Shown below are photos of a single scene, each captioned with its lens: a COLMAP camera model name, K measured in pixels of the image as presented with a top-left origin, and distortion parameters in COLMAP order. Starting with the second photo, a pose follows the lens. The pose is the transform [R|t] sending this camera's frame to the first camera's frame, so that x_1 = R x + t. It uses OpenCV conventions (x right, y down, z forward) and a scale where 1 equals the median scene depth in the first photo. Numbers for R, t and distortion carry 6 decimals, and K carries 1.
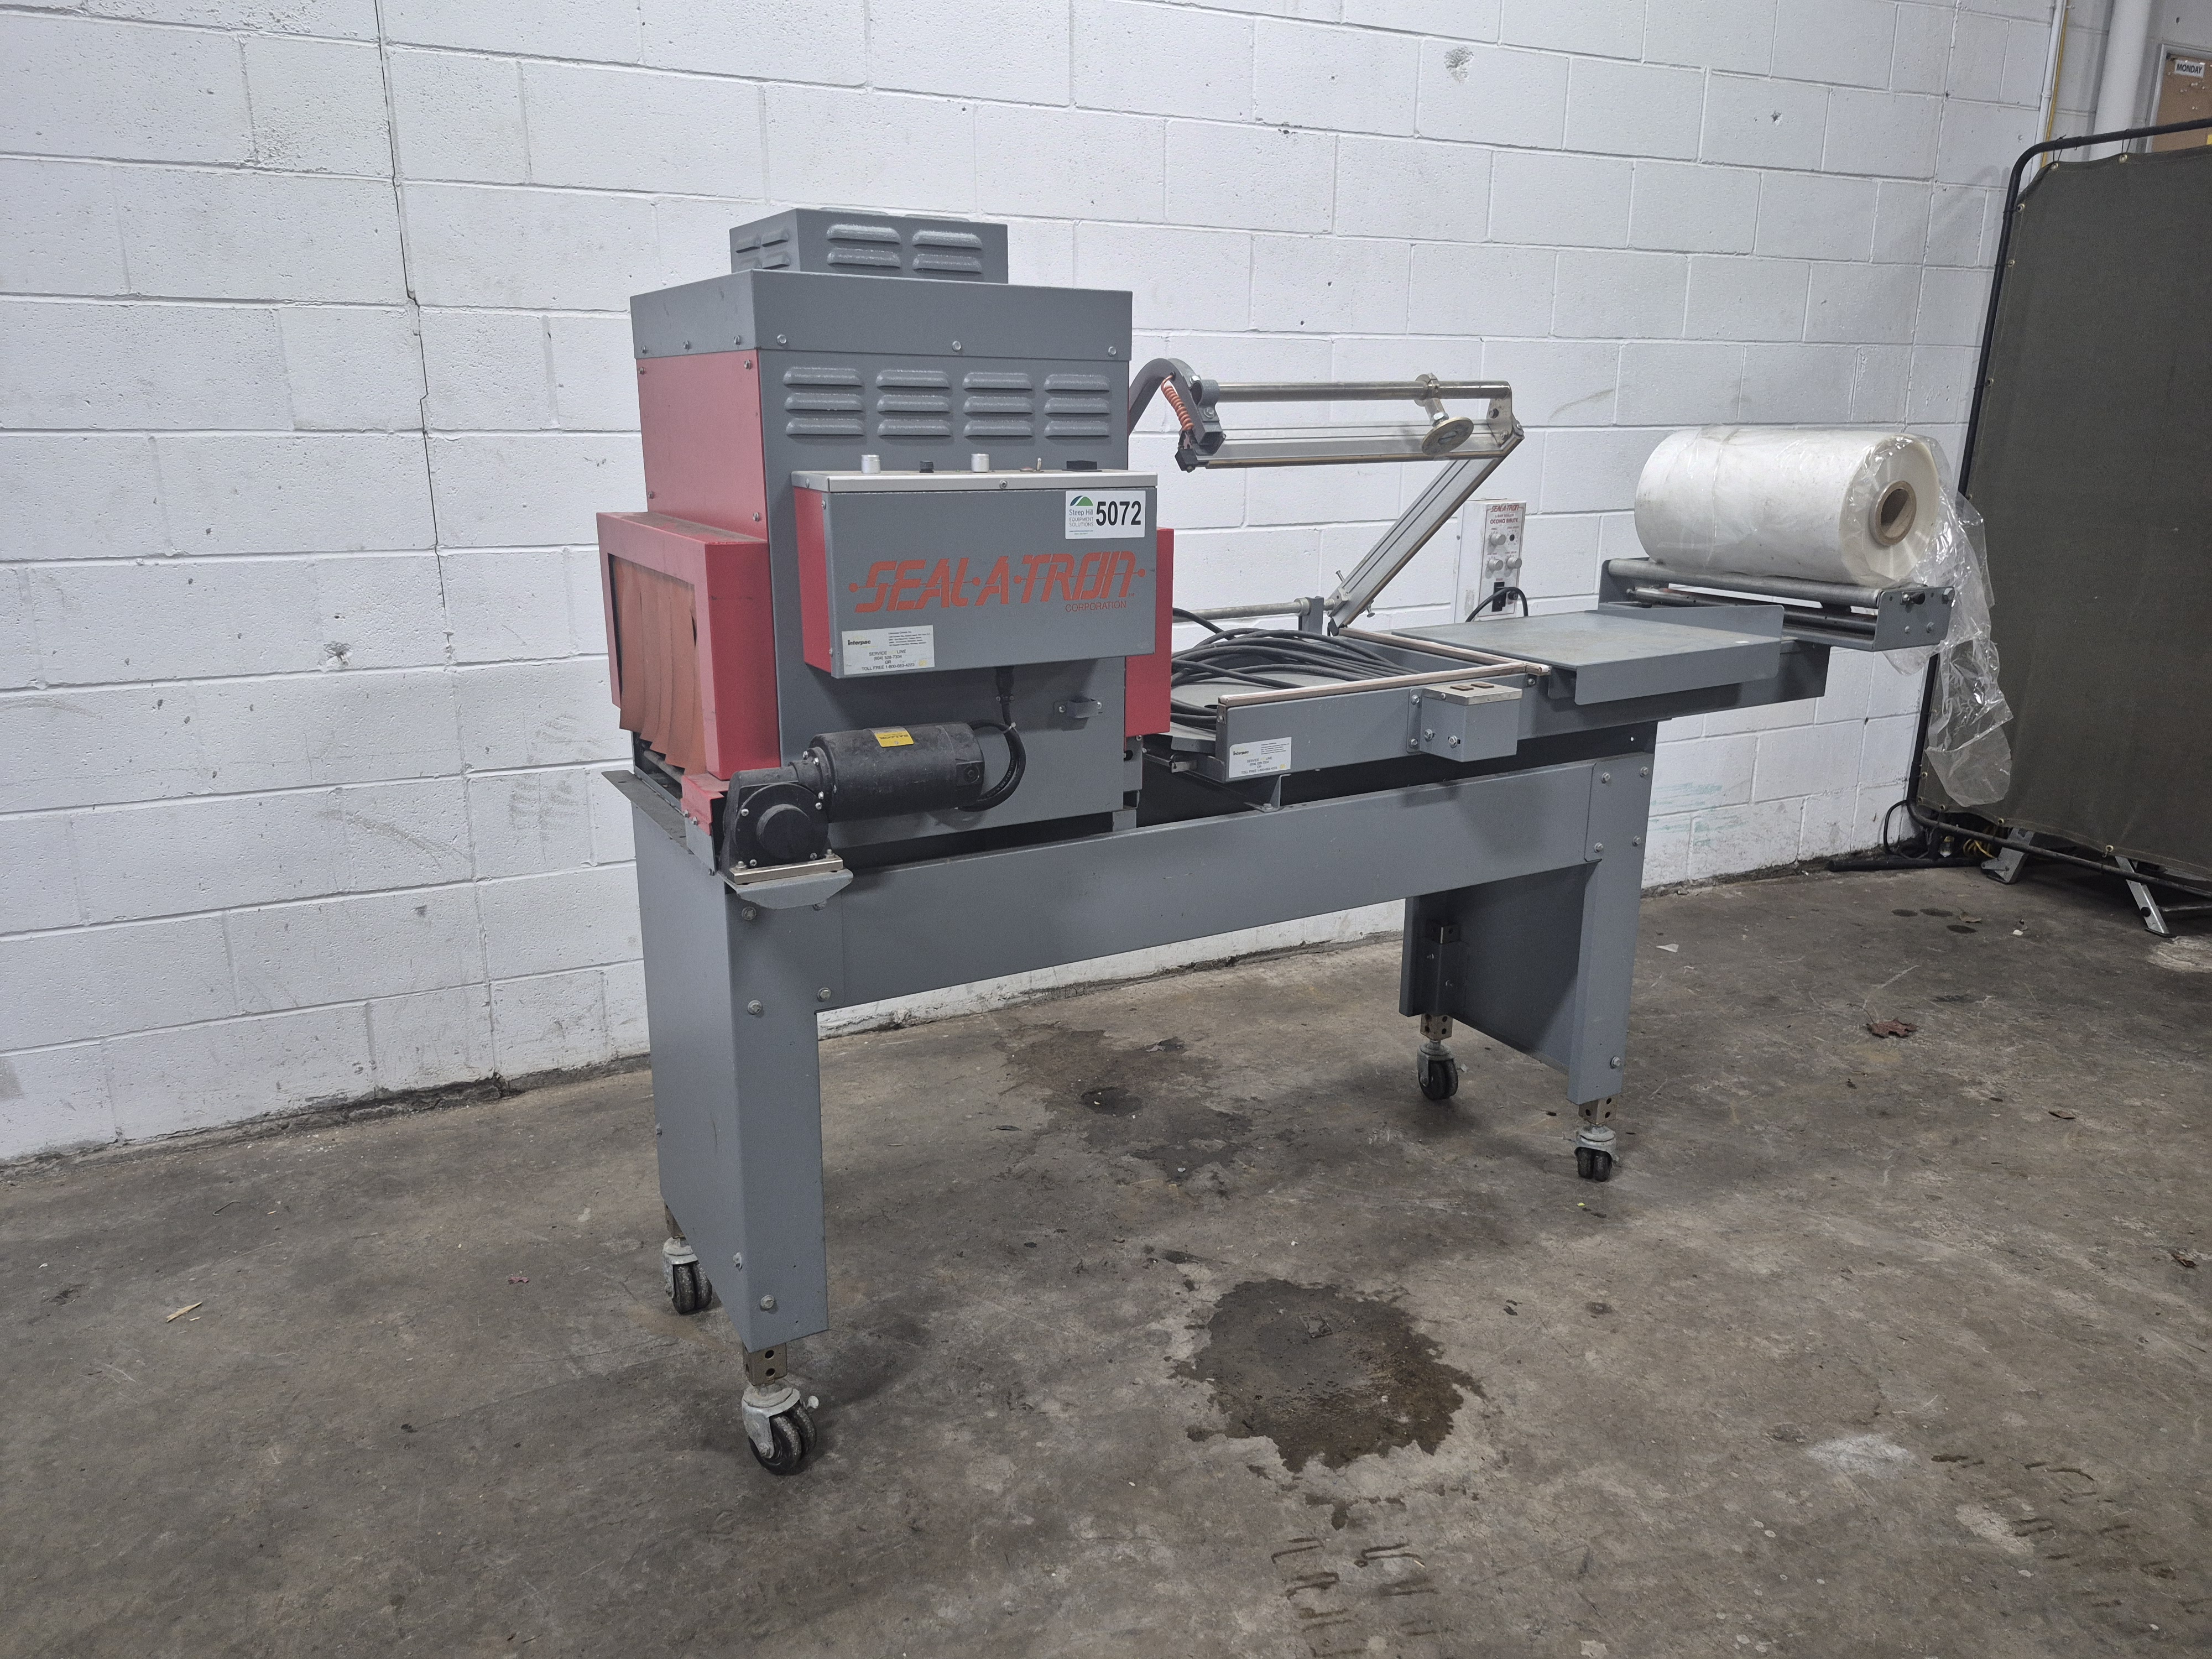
lens RADIAL K [[1535.6, 0, 1105.9], [0, 1535.6, 836.0], [0, 0, 1]] dist [0.095467, -0.122477]
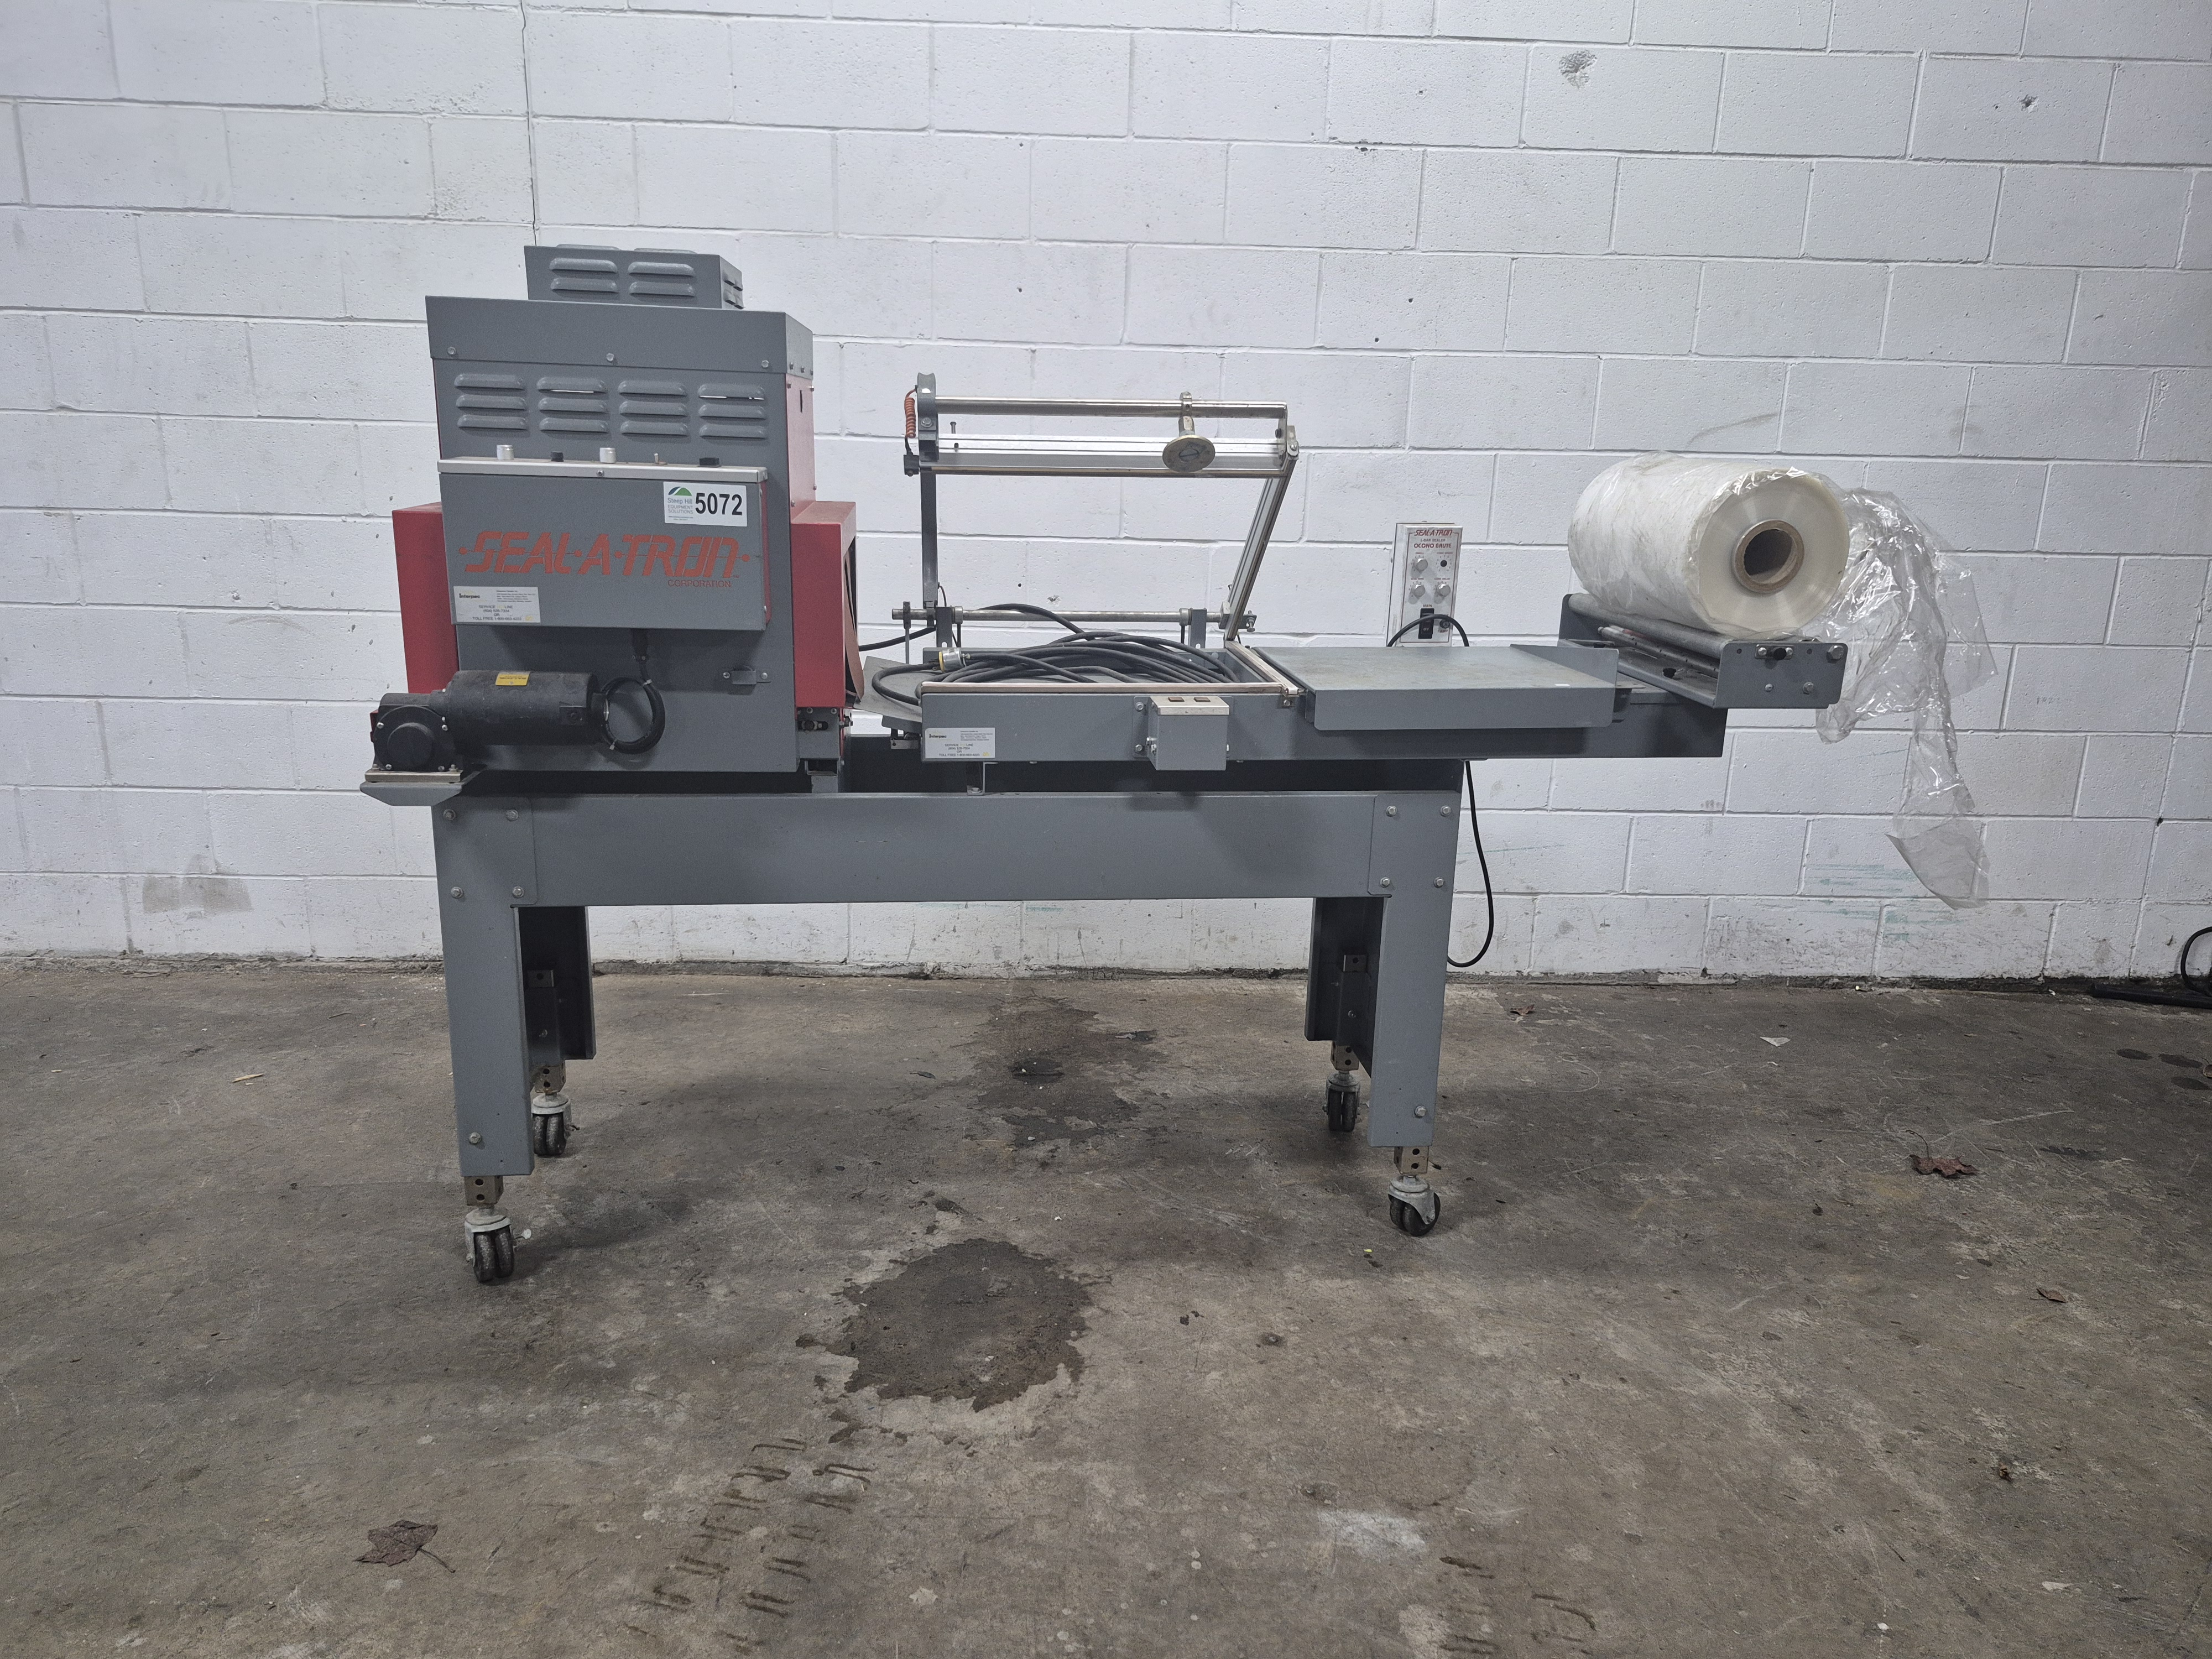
lens RADIAL K [[1532.0, 0, 1095.9], [0, 1532.0, 835.2], [0, 0, 1]] dist [0.095689, -0.116799]
pose [[0.914605, 0.124839, -0.384593, 0.502282], [-0.128406, 0.991584, 0.016504, -0.013967], [0.383417, 0.034290, 0.922939, 0.038693]]
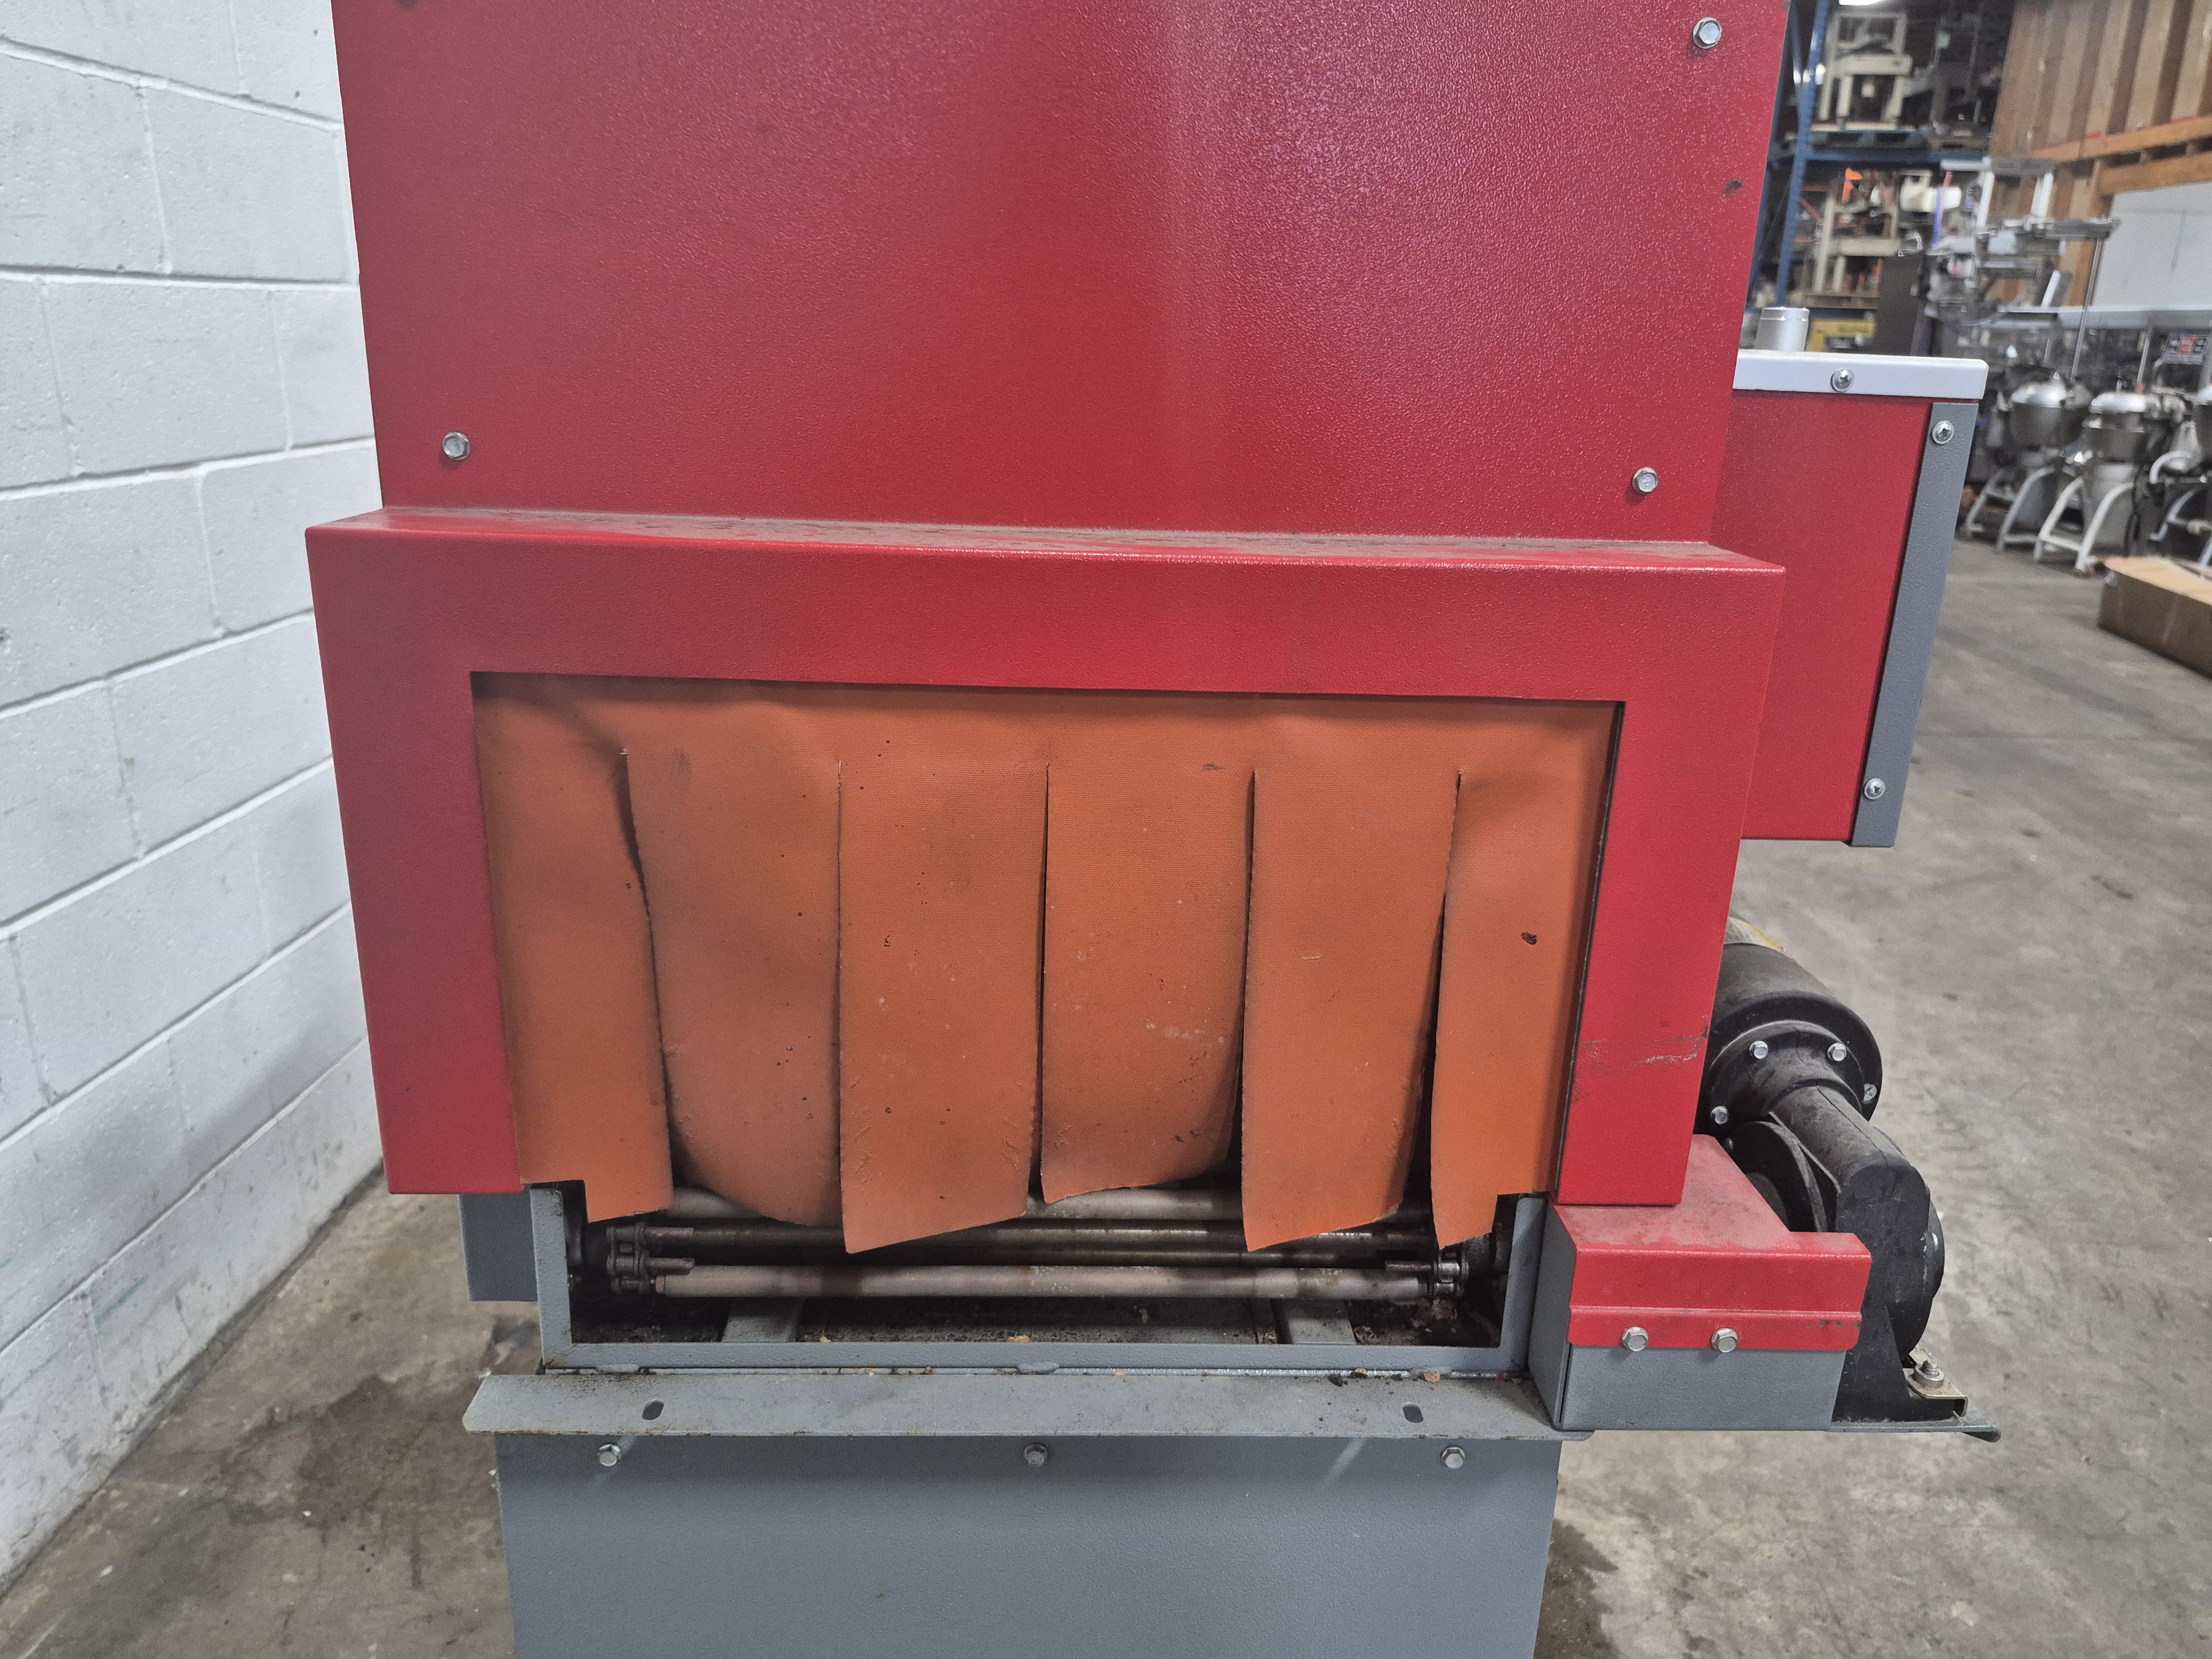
lens RADIAL K [[1596.2, 0, 1103.4], [0, 1596.2, 823.0], [0, 0, 1]] dist [0.005181, 0.002702]
pose [[0.458327, -0.256170, 0.851066, -0.417303], [0.207442, 0.961948, 0.177831, -0.146745], [-0.864236, 0.095042, 0.494027, 0.612891]]
